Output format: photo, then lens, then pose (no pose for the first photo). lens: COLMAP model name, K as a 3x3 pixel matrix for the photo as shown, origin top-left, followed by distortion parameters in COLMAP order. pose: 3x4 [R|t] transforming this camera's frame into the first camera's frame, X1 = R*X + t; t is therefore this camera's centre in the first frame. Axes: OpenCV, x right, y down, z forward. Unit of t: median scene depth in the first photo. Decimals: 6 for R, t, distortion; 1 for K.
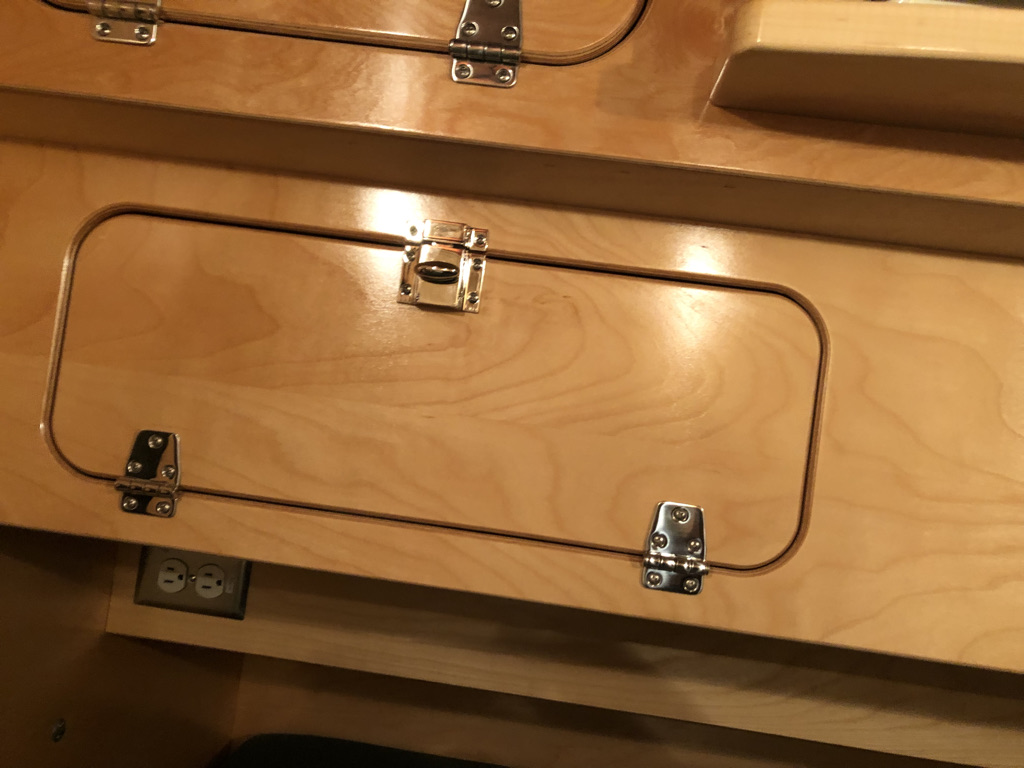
lens RADIAL K [[828.0, 0, 508.0], [0, 828.0, 389.7], [0, 0, 1]] dist [0.013889, -0.005801]
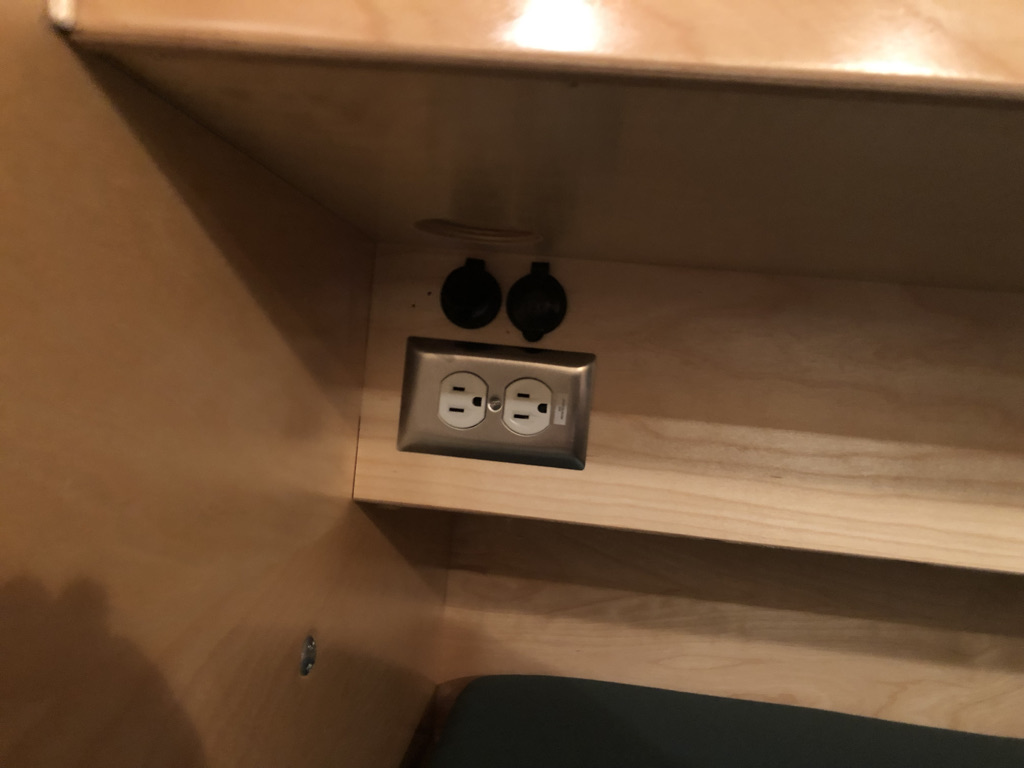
lens RADIAL K [[828.0, 0, 518.2], [0, 828.0, 376.2], [0, 0, 1]] dist [0.013889, -0.005801]
pose [[0.999002, -0.038013, -0.023446, -0.549930], [0.038648, 0.998881, 0.027265, 0.302734], [0.022383, -0.028144, 0.999353, 0.638557]]
